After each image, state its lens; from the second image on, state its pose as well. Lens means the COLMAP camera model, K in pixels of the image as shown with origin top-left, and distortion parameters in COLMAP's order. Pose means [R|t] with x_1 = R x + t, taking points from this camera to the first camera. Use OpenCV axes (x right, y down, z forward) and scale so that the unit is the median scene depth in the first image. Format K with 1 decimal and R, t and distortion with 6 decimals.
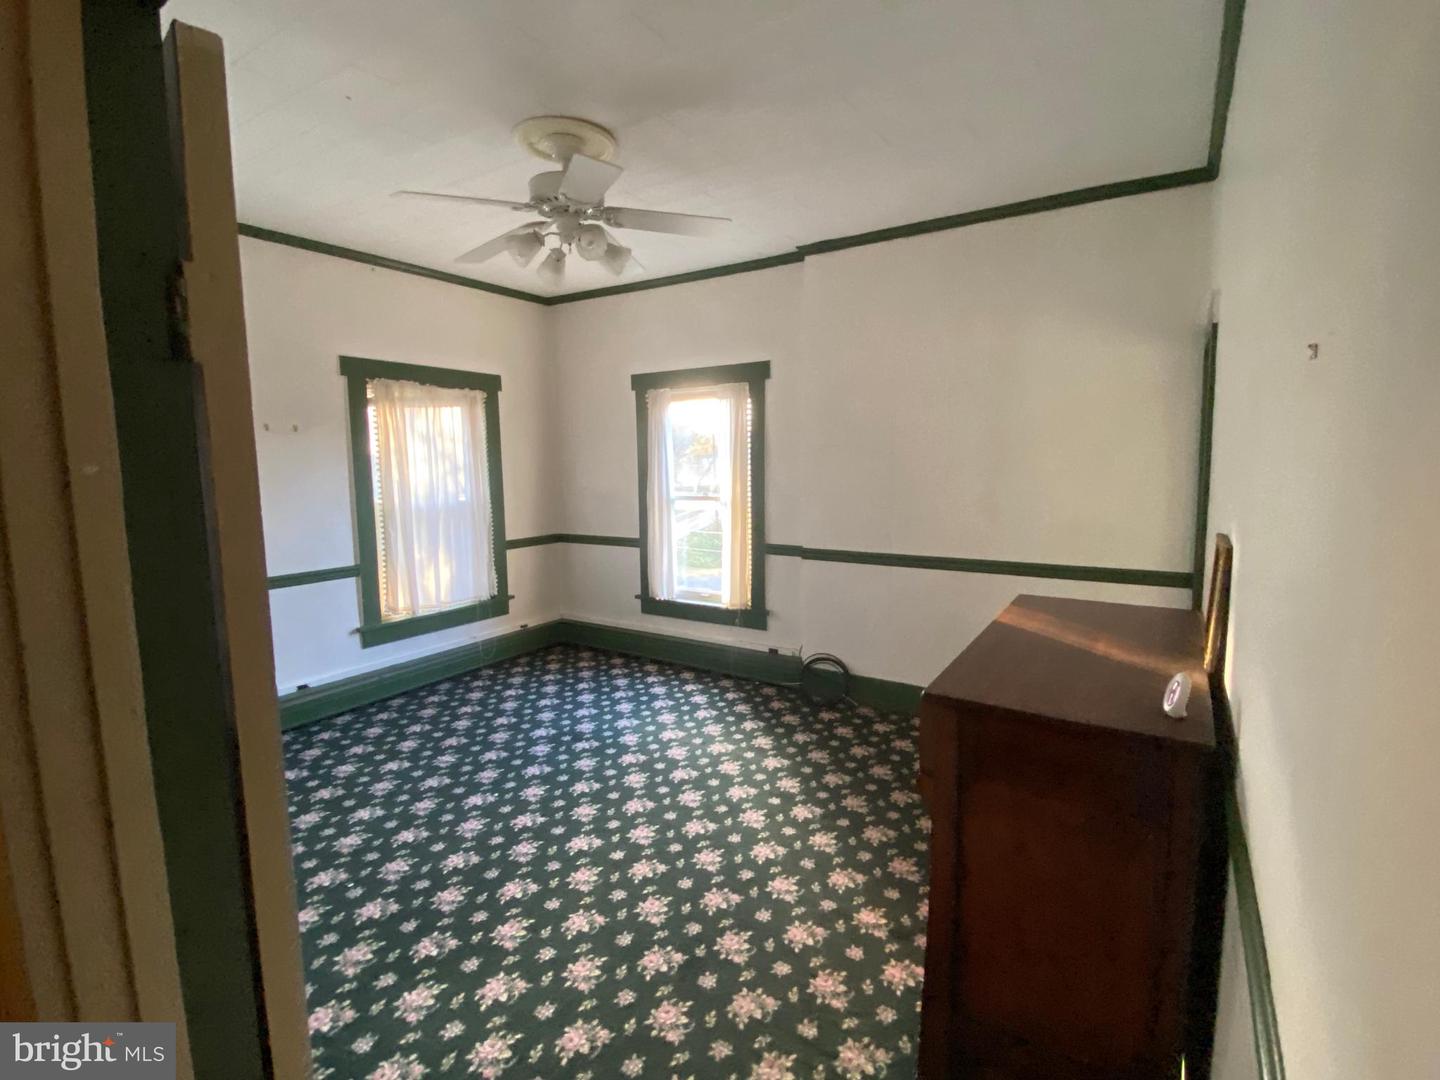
lens RADIAL K [[678.0, 0, 720.3], [0, 678.0, 536.3], [0, 0, 1]] dist [0.033261, -0.024749]
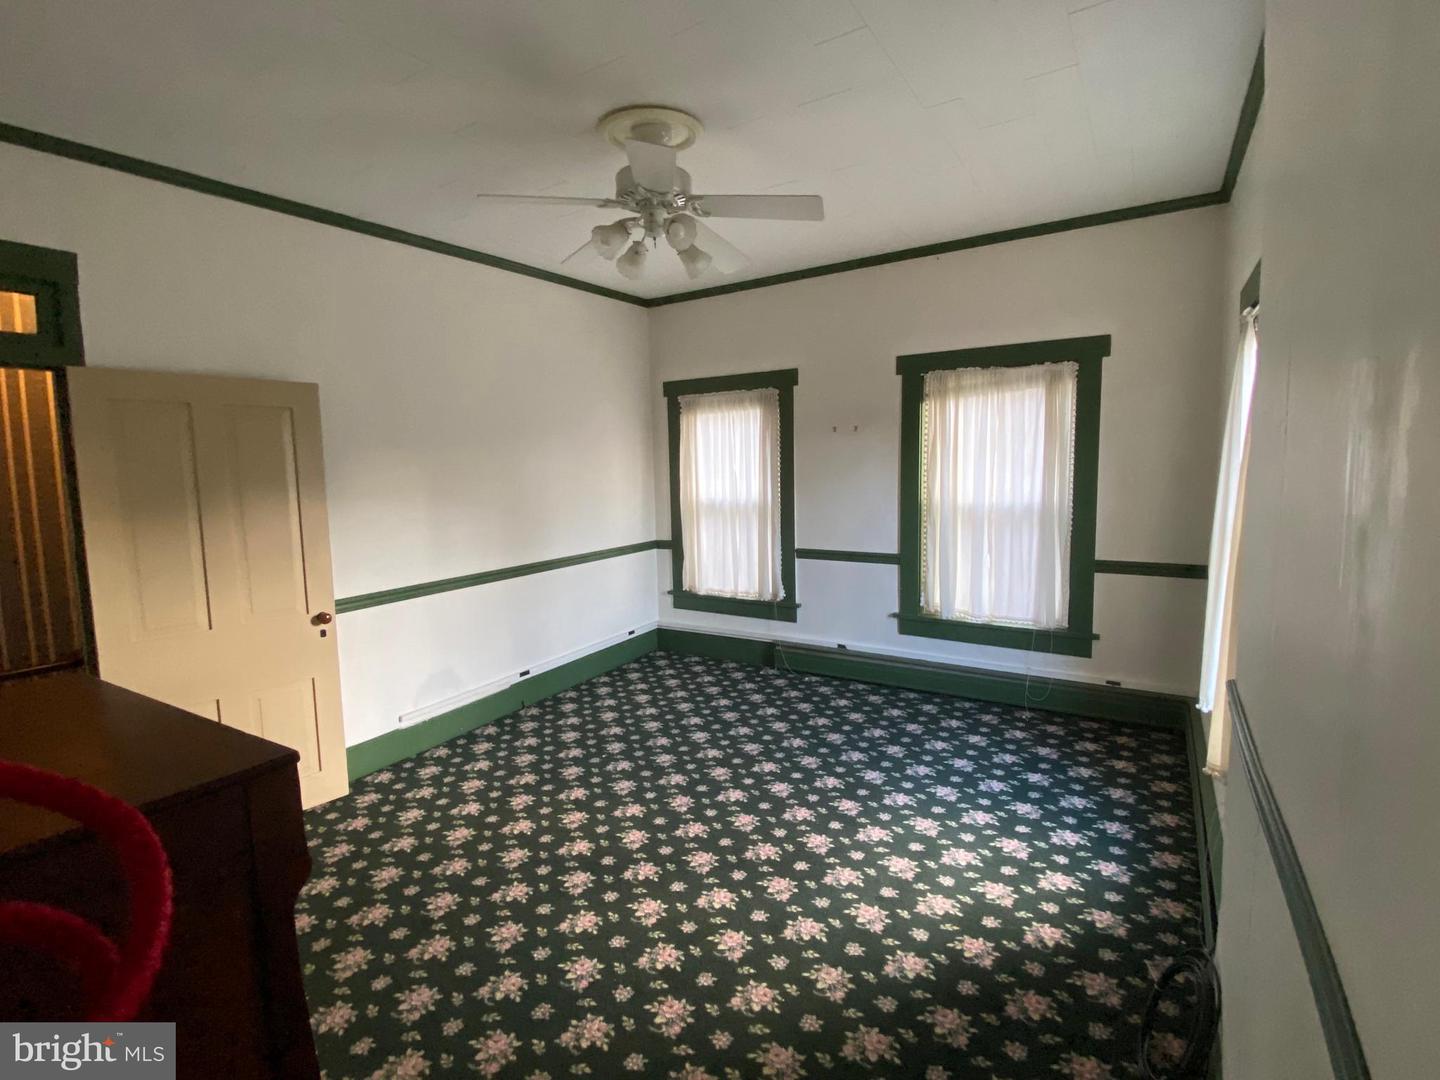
lens RADIAL K [[678.0, 0, 723.8], [0, 678.0, 536.5], [0, 0, 1]] dist [0.033261, -0.024749]
pose [[0.031974, 0.130480, -0.990935, 0.491330], [-0.092036, 0.987614, 0.127073, -0.092116], [0.995242, 0.087138, 0.043587, 0.675489]]
